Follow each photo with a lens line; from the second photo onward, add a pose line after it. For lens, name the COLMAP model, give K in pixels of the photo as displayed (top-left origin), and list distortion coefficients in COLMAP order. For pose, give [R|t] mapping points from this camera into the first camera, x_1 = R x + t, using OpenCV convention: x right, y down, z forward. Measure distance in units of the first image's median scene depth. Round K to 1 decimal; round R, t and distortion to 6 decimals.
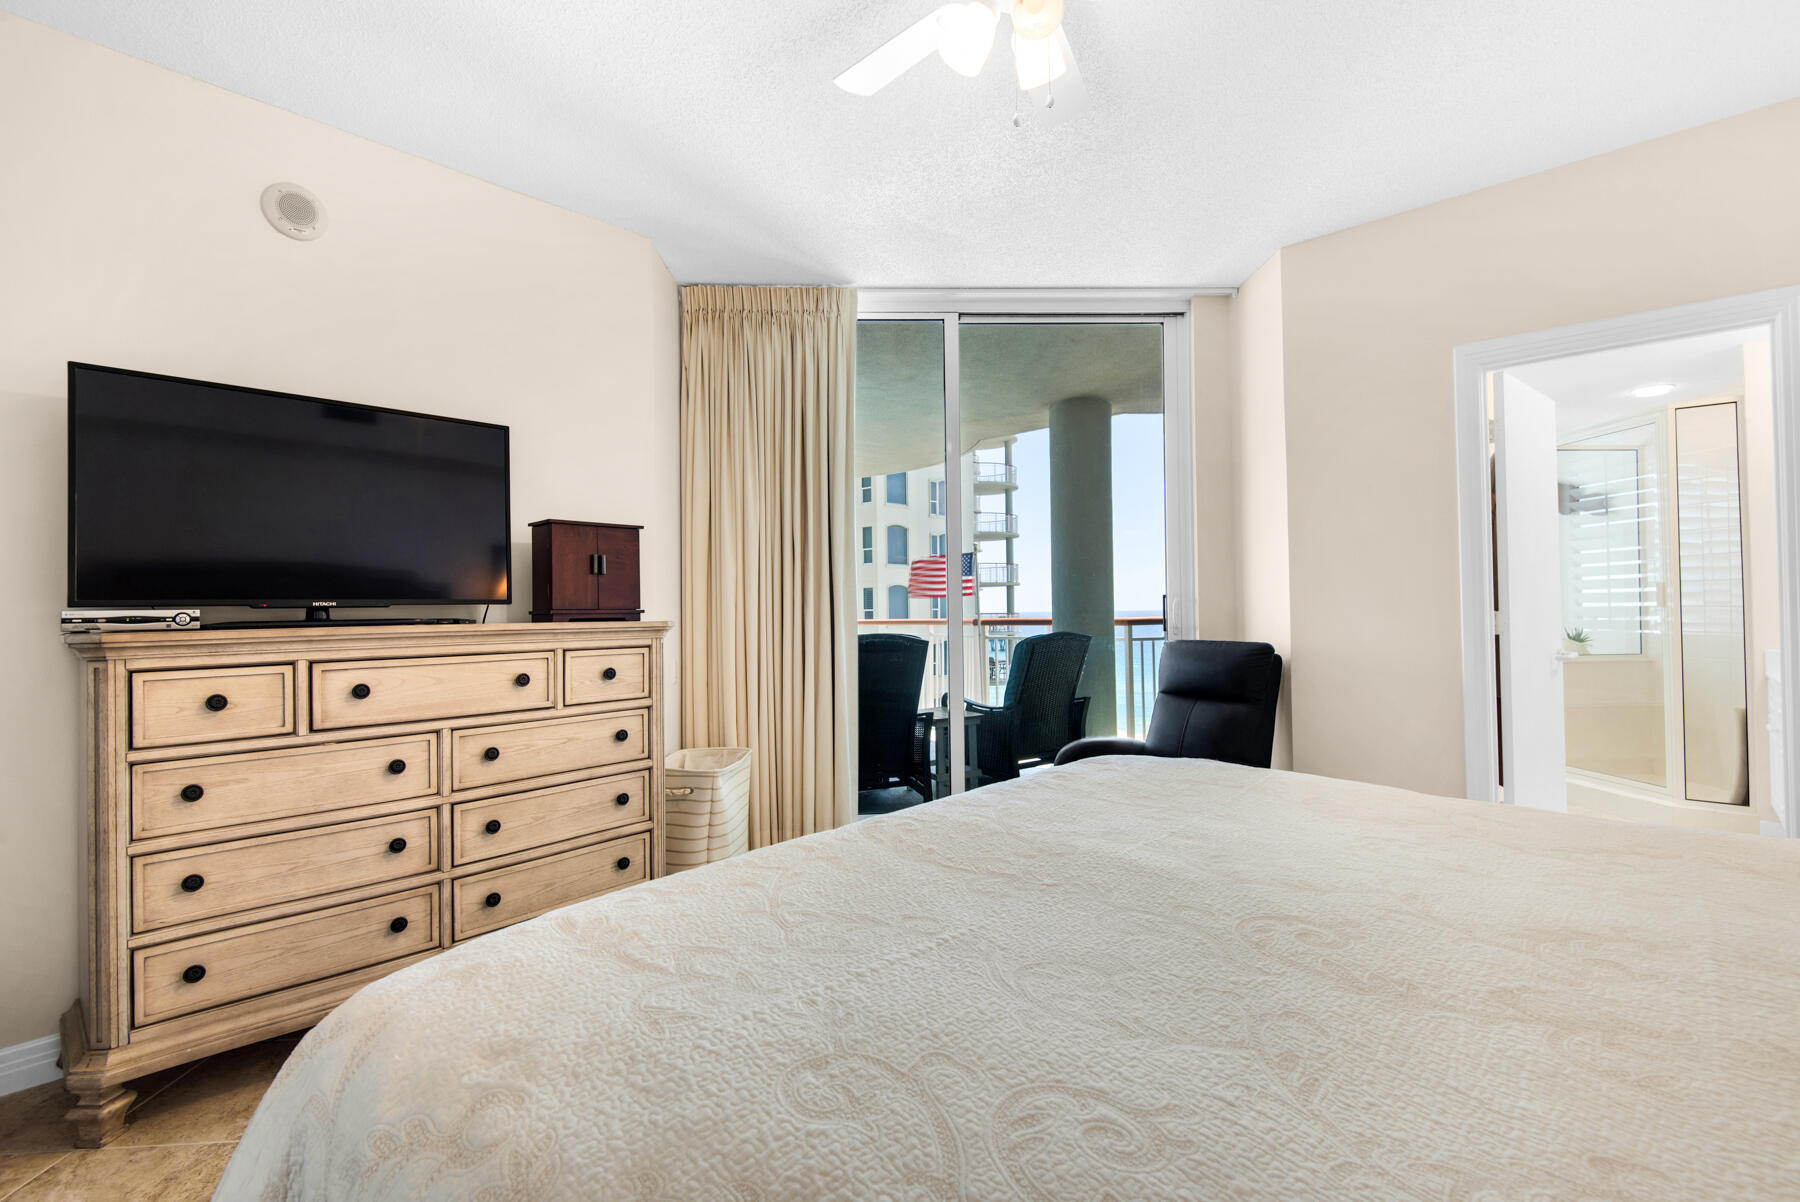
lens RADIAL K [[829.7, 0, 892.9], [0, 829.7, 610.0], [0, 0, 1]] dist [0.032514, 0.000155]
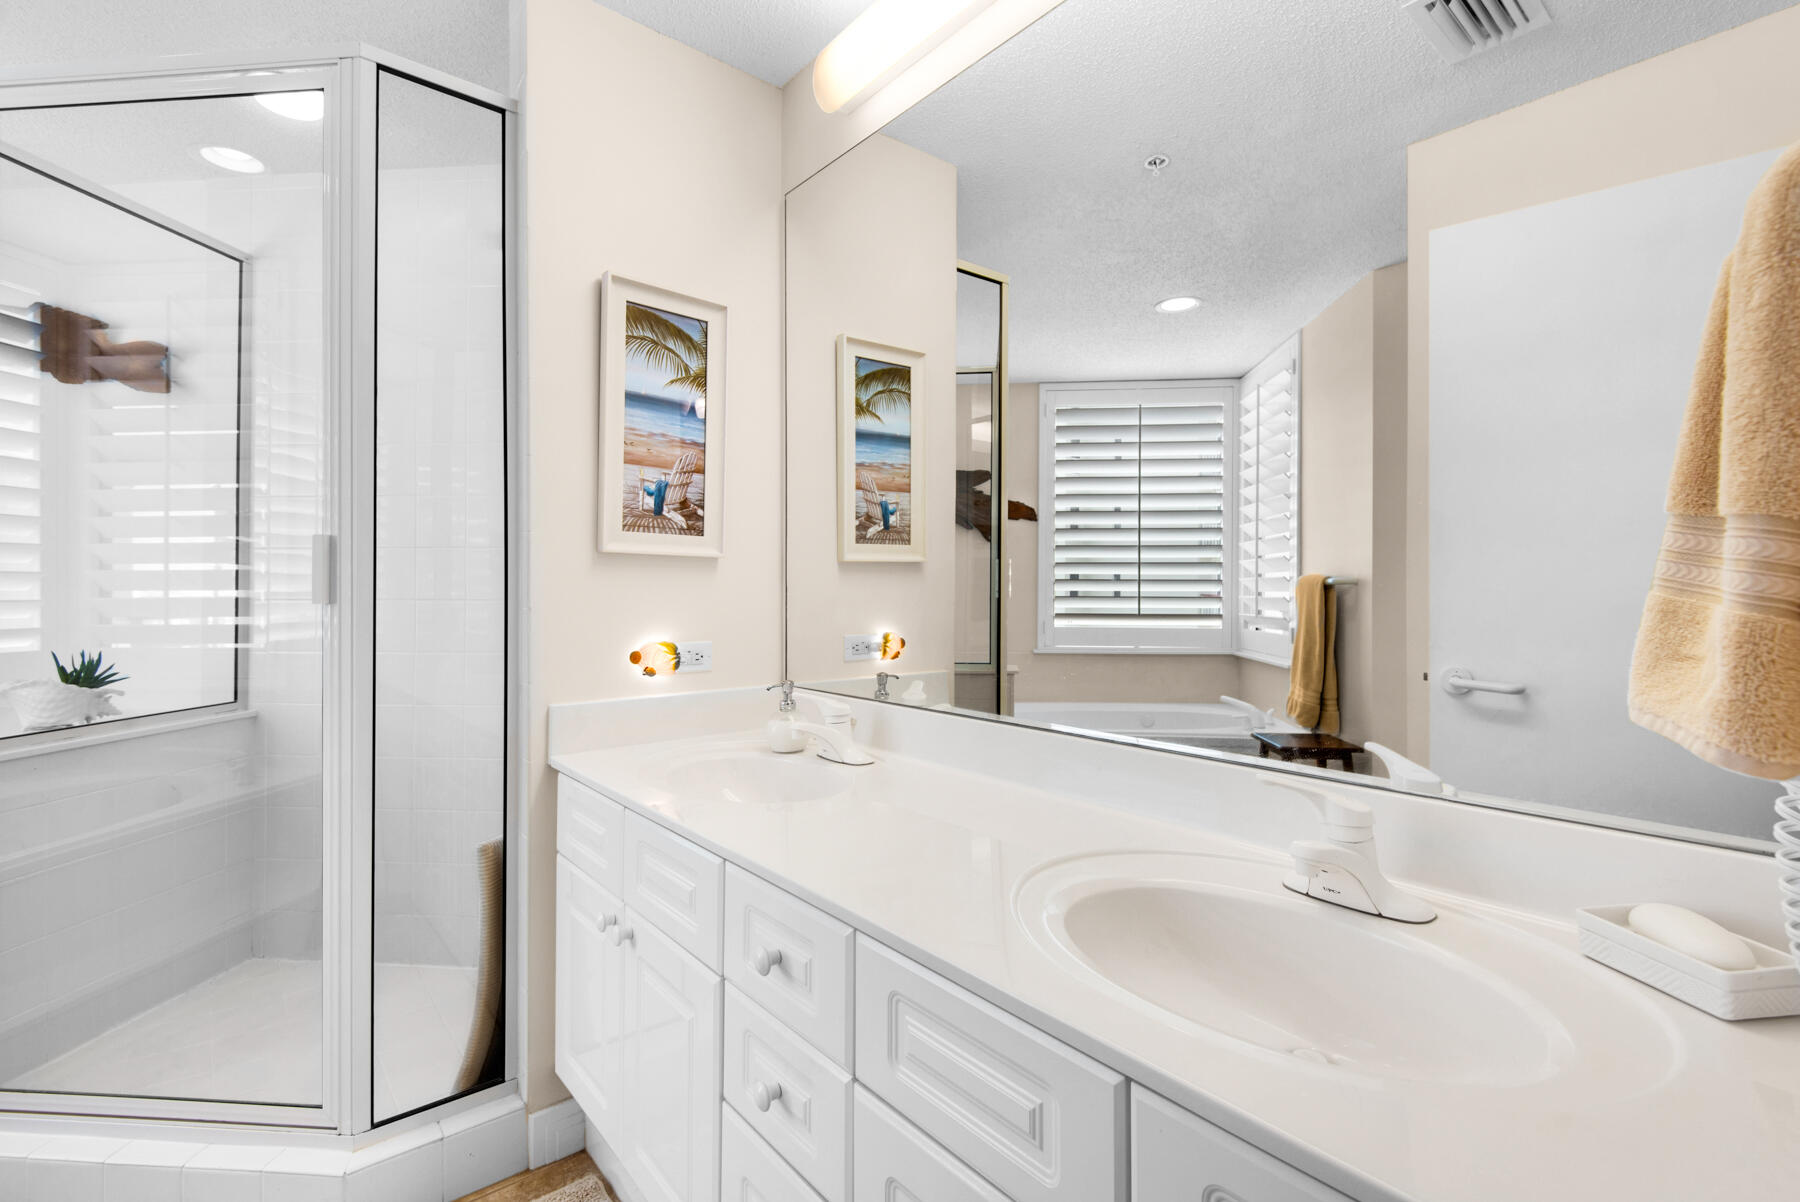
lens RADIAL K [[881.4, 0, 900.2], [0, 881.4, 578.7], [0, 0, 1]] dist [-0.023323, 0.028241]
pose [[0.169215, 0.028612, 0.985164, 0.474806], [0.005369, 0.999537, -0.029952, 0.003051], [-0.985564, 0.010358, 0.168983, 0.568507]]
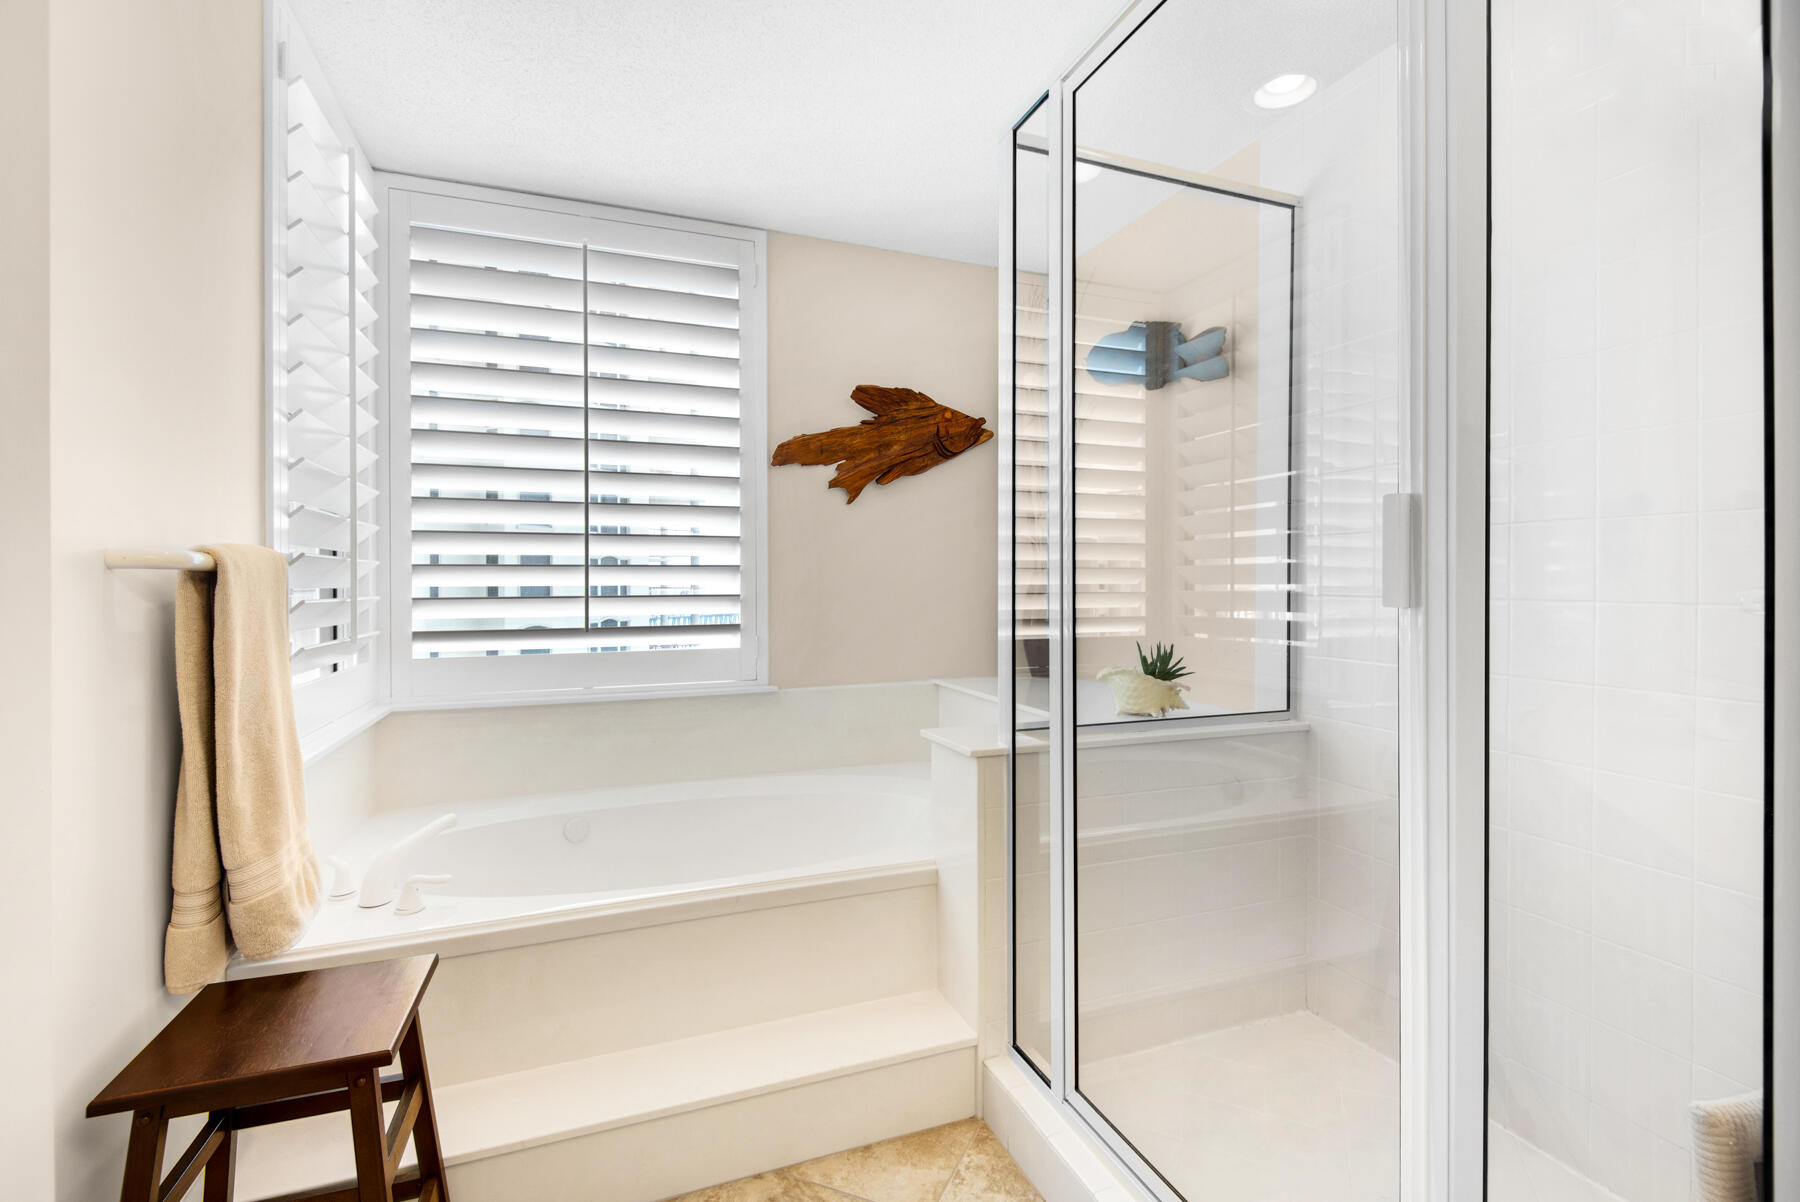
lens RADIAL K [[822.9, 0, 910.9], [0, 822.9, 586.9], [0, 0, 1]] dist [-0.001220, -0.004279]
pose [[0.950726, 0.019009, 0.309449, 0.585544], [-0.017059, 0.999814, -0.009008, 0.001352], [-0.309563, 0.003285, 0.950873, 0.681352]]
